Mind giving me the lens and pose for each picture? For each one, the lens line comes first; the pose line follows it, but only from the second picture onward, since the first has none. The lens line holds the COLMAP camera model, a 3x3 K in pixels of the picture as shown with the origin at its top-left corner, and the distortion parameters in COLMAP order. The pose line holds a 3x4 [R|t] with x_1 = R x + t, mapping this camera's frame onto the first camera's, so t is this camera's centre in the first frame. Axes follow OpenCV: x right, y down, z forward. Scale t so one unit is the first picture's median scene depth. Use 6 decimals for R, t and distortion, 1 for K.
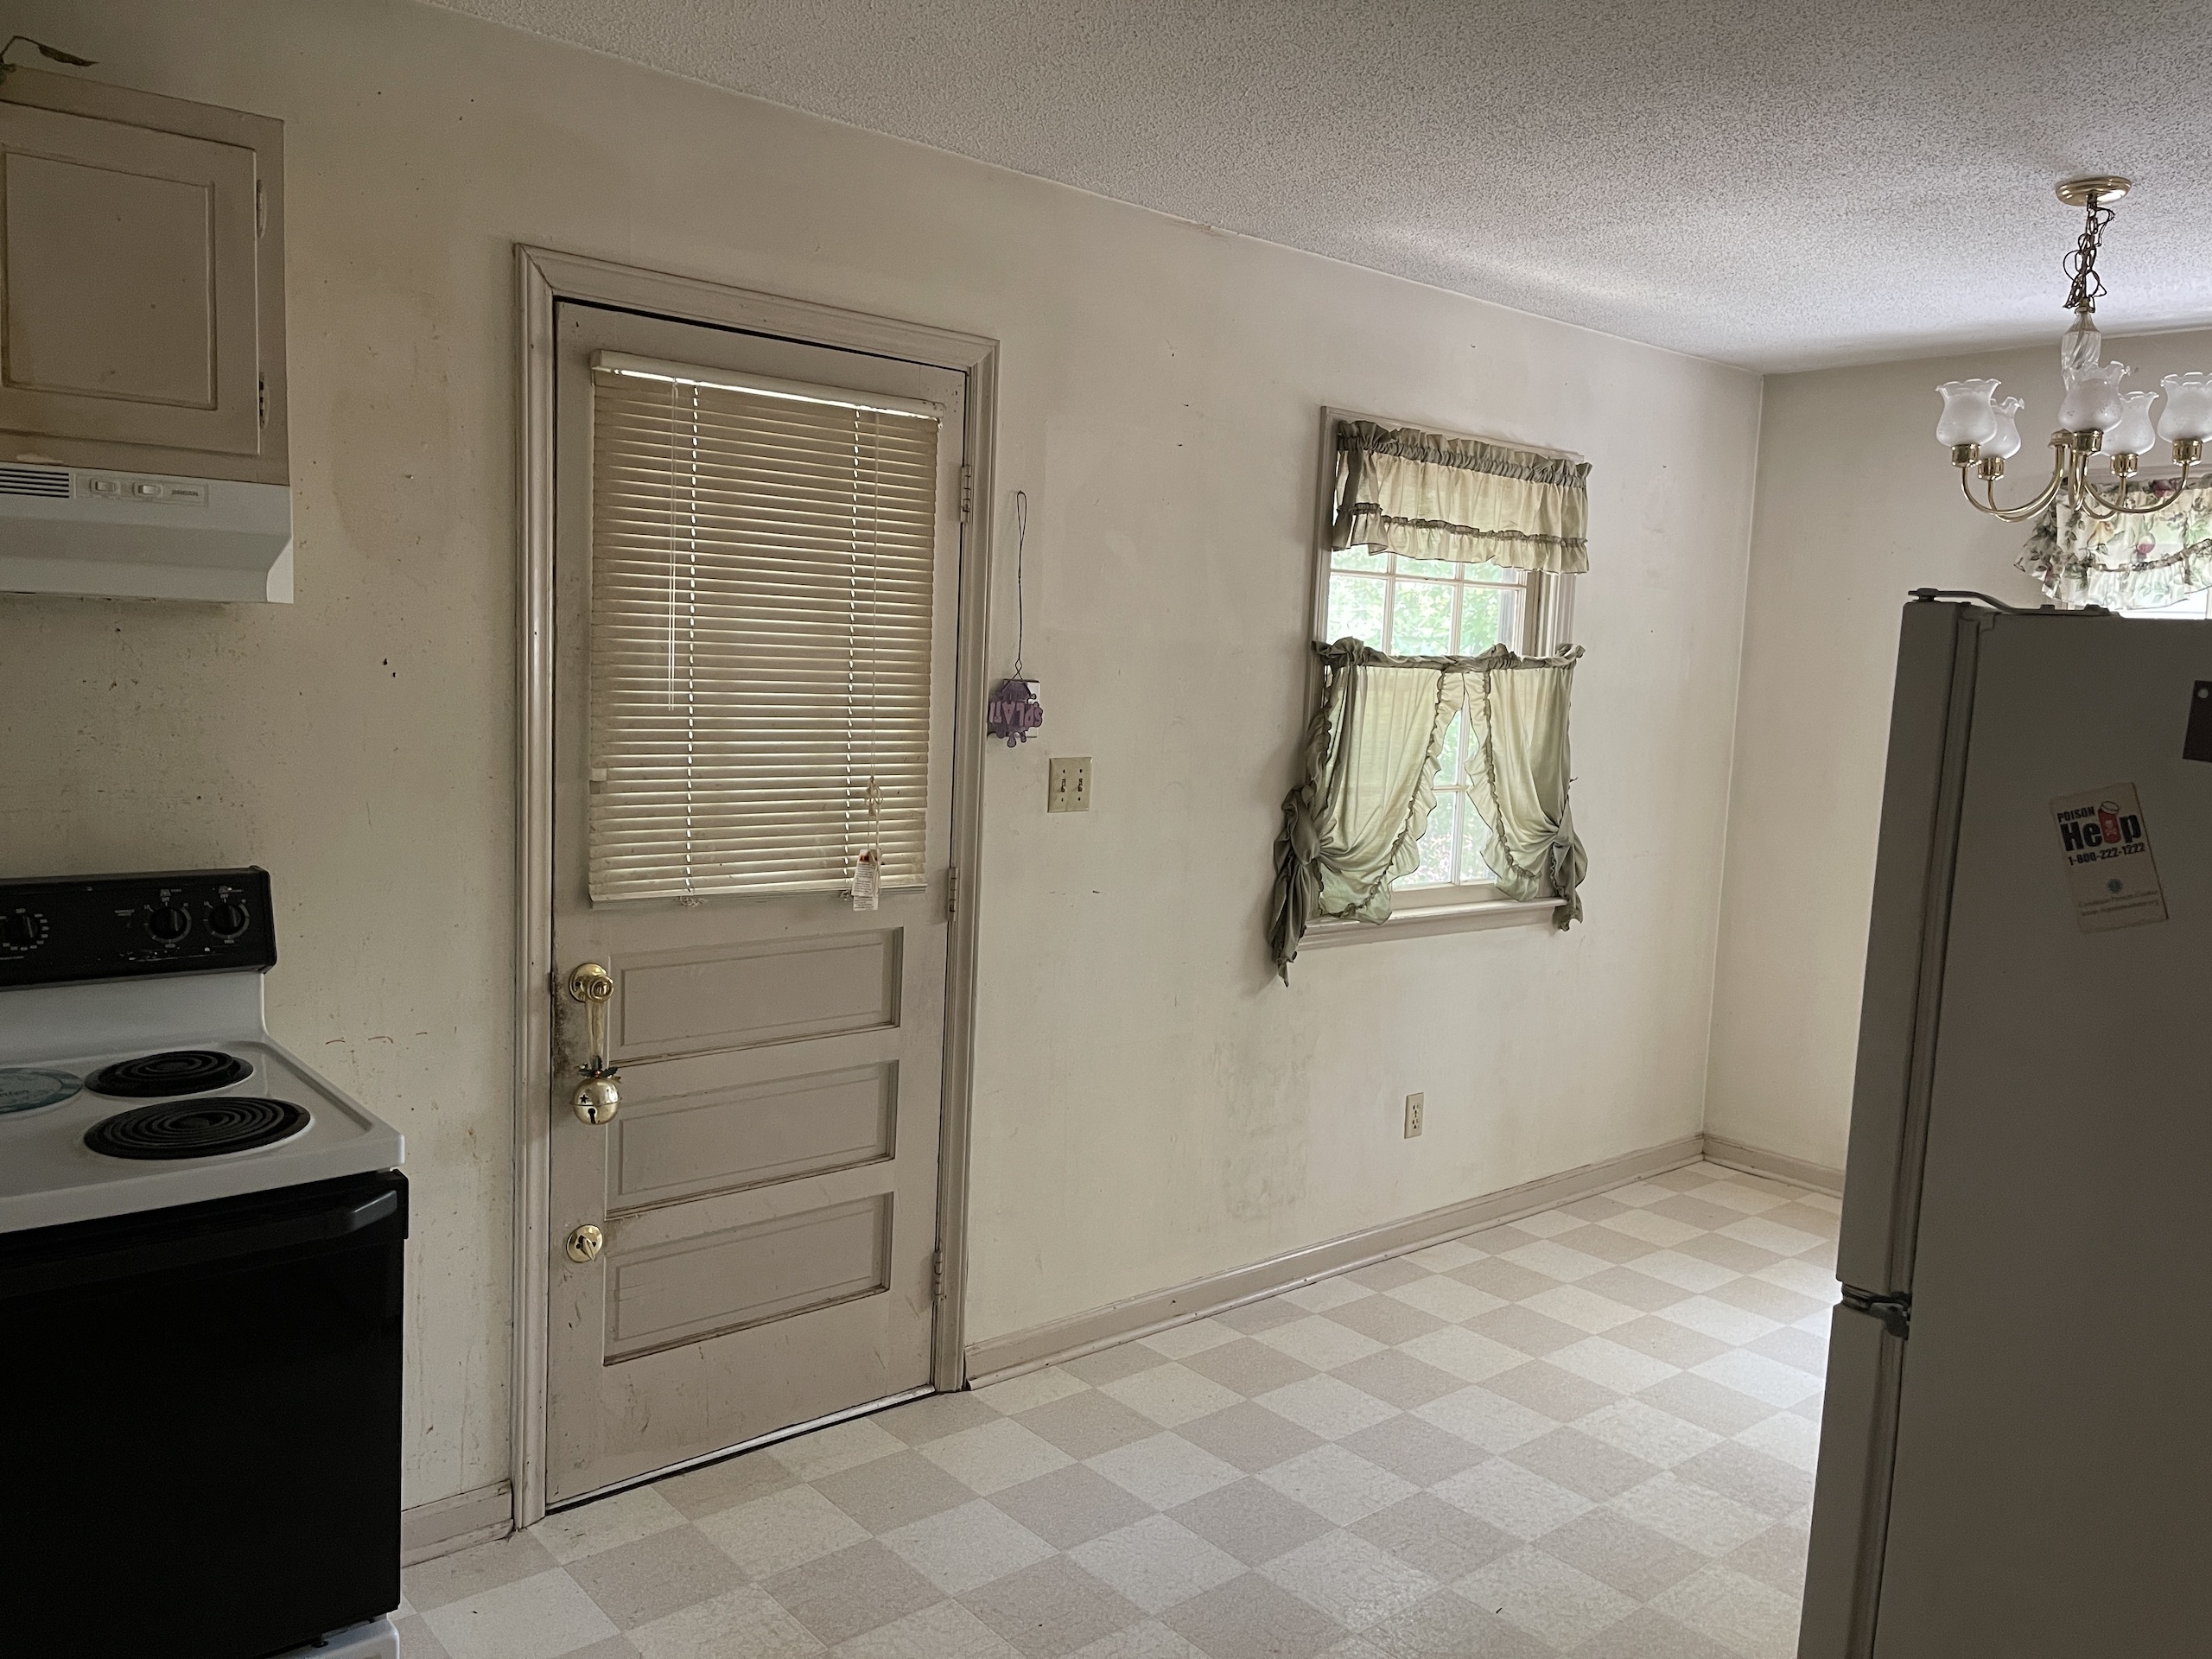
lens RADIAL K [[1673.6, 0, 1113.3], [0, 1673.6, 829.0], [0, 0, 1]] dist [0.066095, -0.068692]
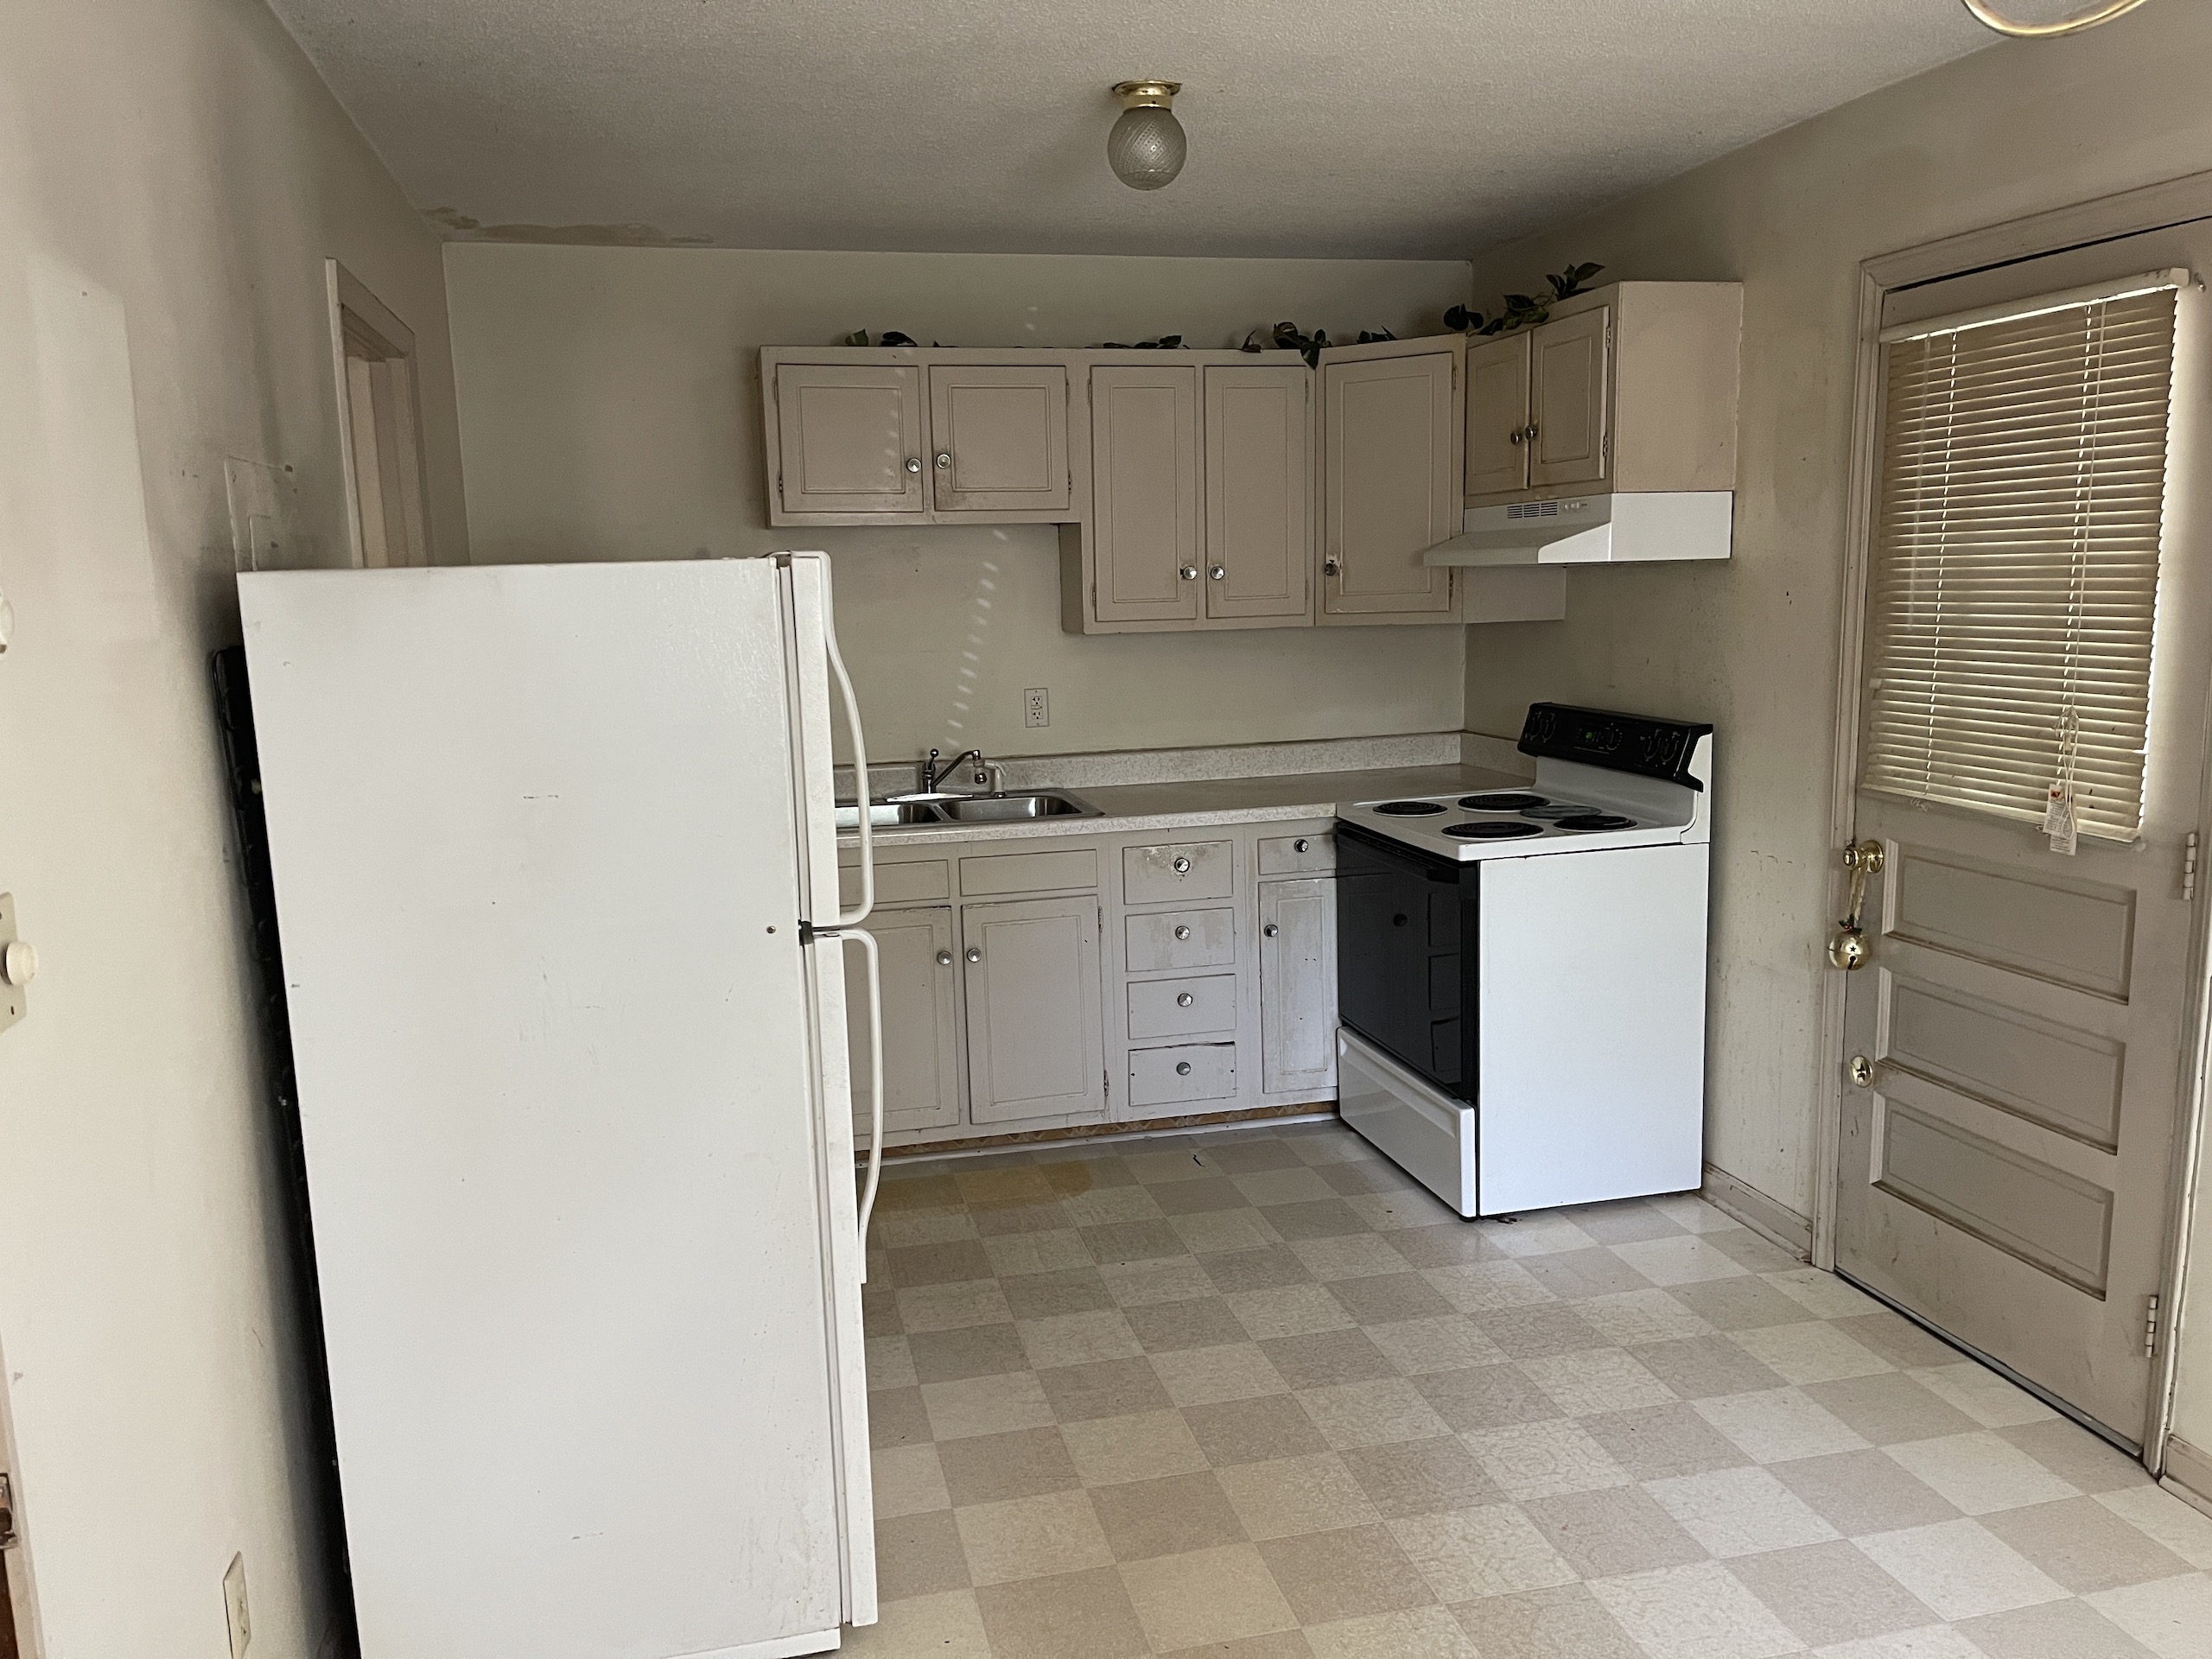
lens RADIAL K [[1673.6, 0, 1096.5], [0, 1673.6, 837.5], [0, 0, 1]] dist [0.066095, -0.068692]
pose [[-0.466570, 0.104712, -0.878264, 0.970298], [-0.090772, 0.982056, 0.165308, -0.069357], [0.879814, 0.156849, -0.448693, 1.009912]]
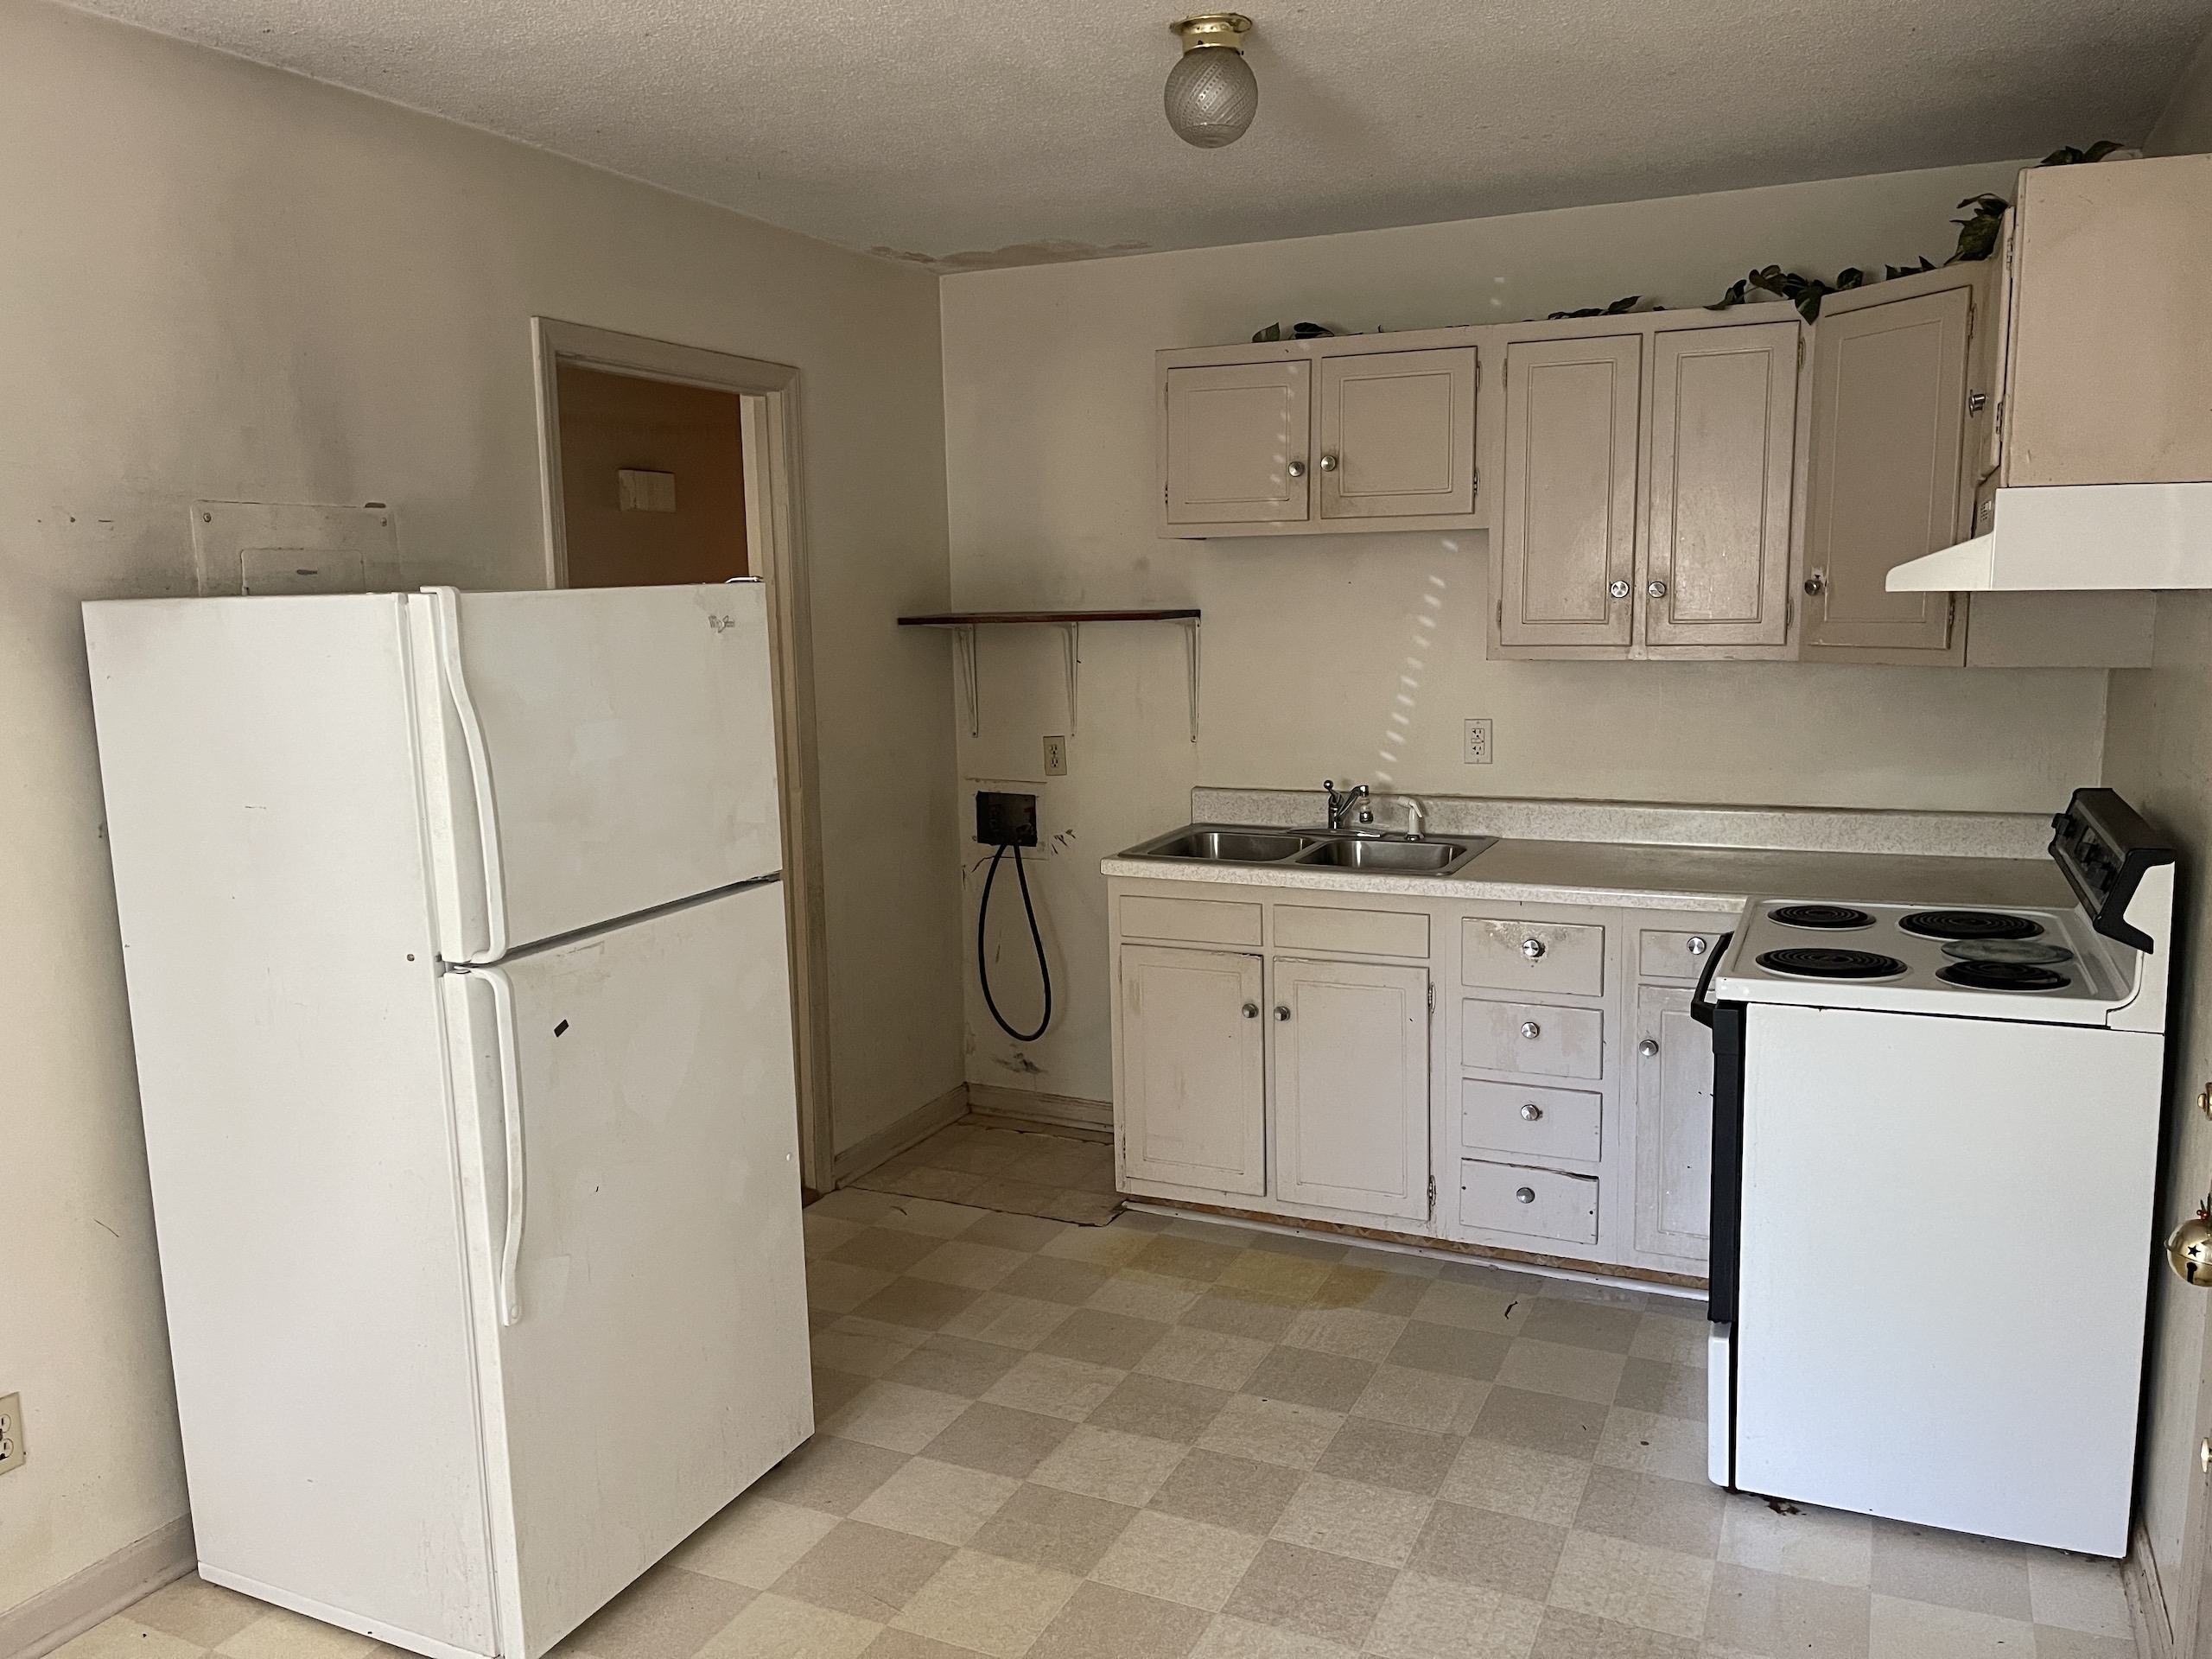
lens RADIAL K [[1673.6, 0, 1106.8], [0, 1673.6, 832.1], [0, 0, 1]] dist [0.066095, -0.068692]
pose [[-0.907740, 0.030615, -0.418415, 0.411695], [-0.070220, 0.972178, 0.223472, -0.140899], [0.413616, 0.232235, -0.880335, 1.346518]]
